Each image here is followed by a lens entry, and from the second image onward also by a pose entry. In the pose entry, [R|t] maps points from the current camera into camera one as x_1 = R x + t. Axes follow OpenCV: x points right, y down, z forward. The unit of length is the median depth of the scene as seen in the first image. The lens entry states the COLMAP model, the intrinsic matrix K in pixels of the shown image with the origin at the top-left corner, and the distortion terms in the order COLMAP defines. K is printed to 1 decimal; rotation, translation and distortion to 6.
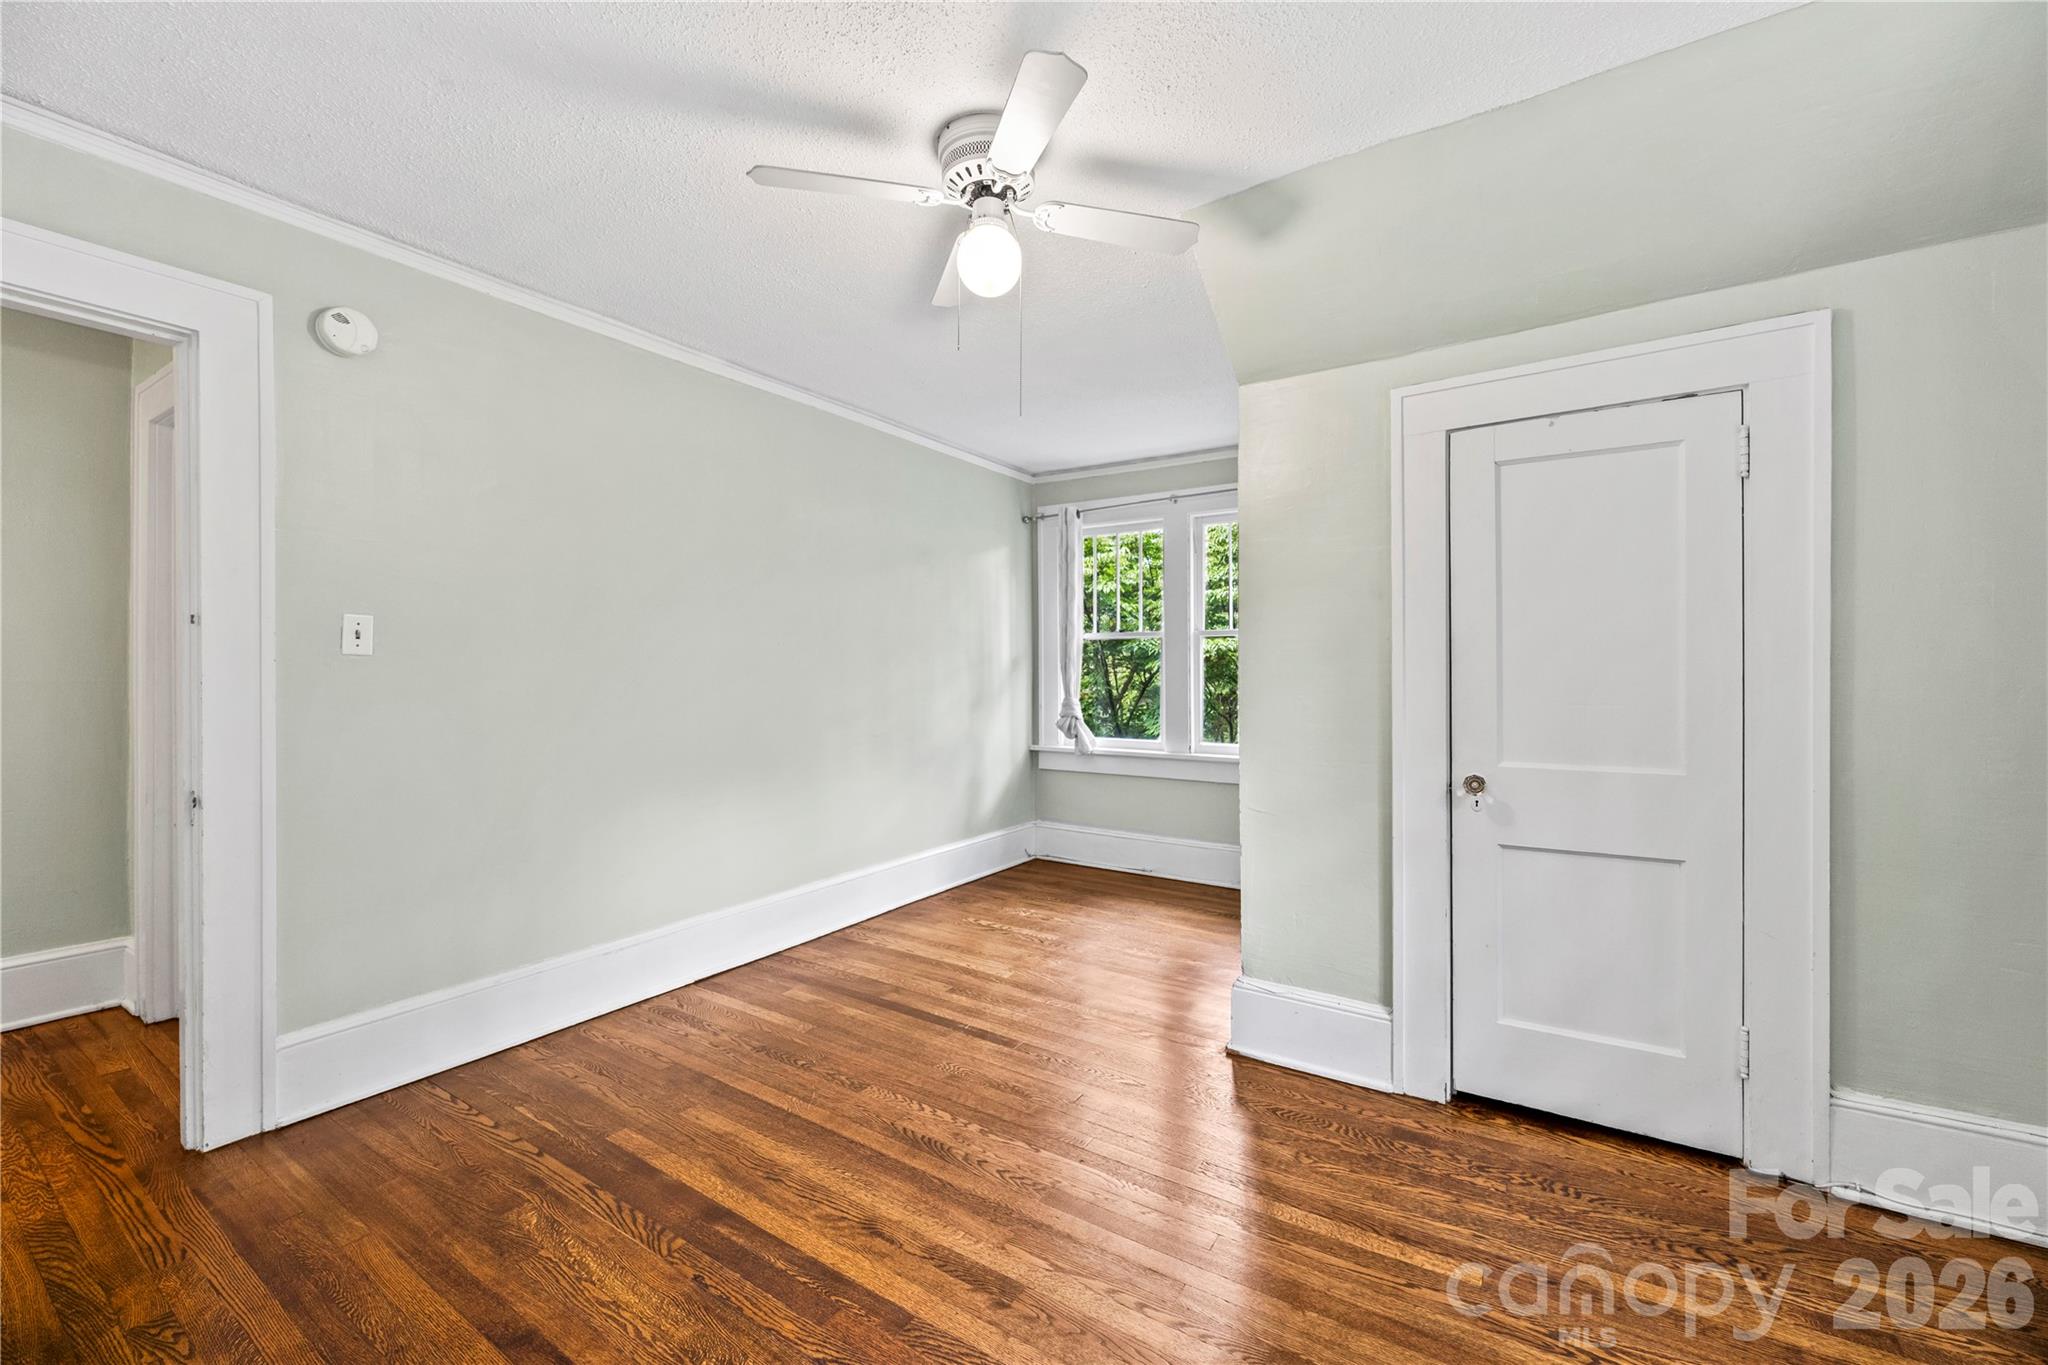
lens RADIAL K [[817.0, 0, 1003.0], [0, 817.0, 672.7], [0, 0, 1]] dist [0.002562, -0.000921]
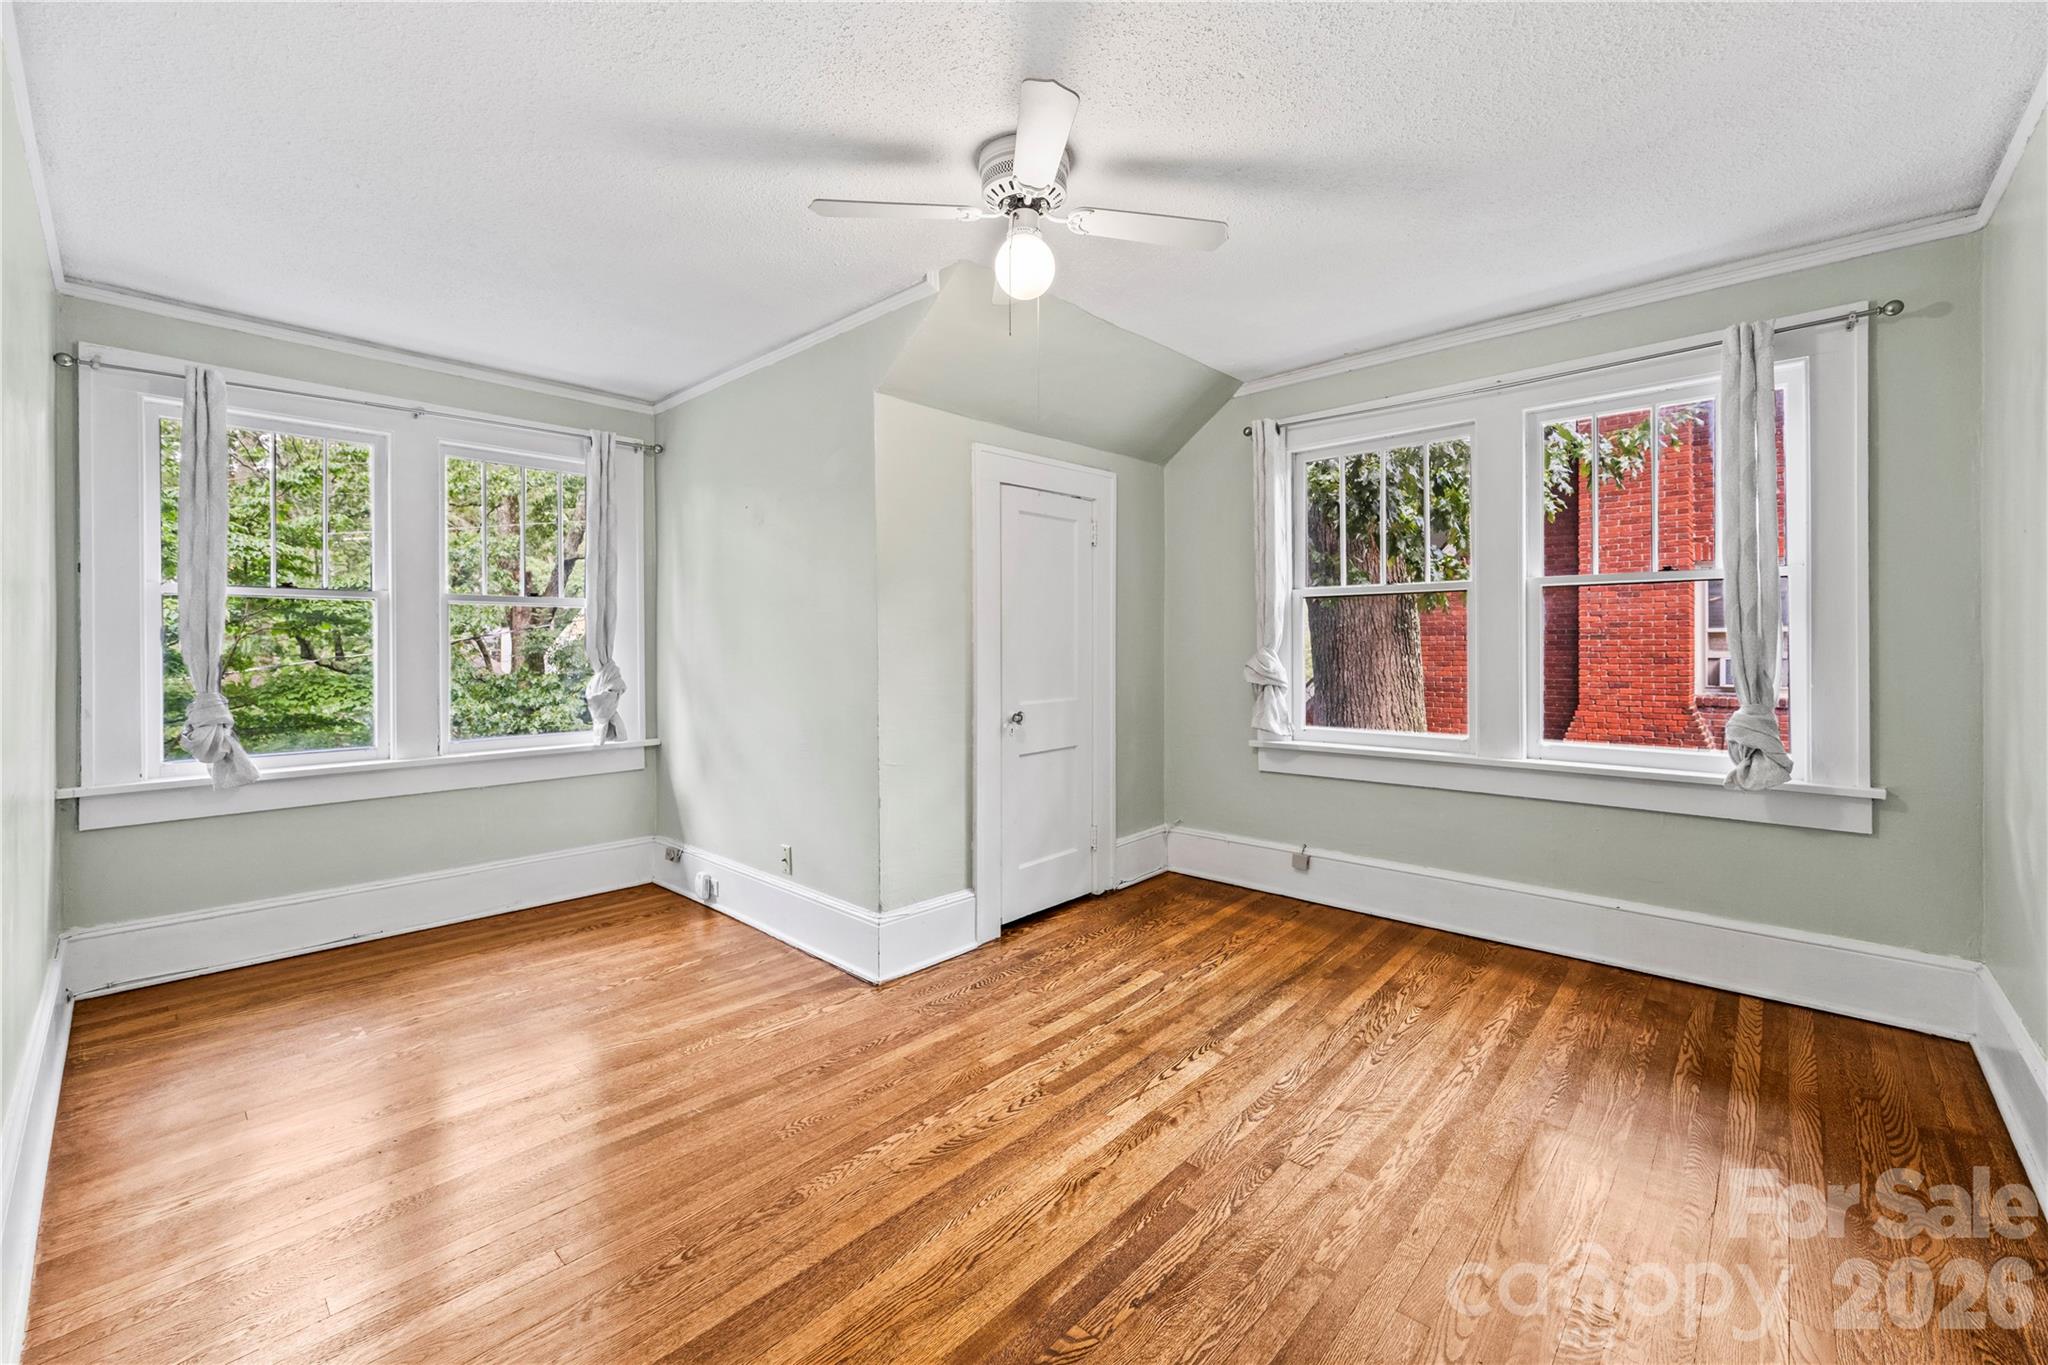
lens RADIAL K [[817.0, 0, 1071.6], [0, 817.0, 646.3], [0, 0, 1]] dist [0.002562, -0.000921]
pose [[0.149532, -0.002967, 0.988752, -0.963180], [0.006347, 0.999978, 0.002040, -0.000618], [-0.988736, 0.005971, 0.149548, 0.693519]]
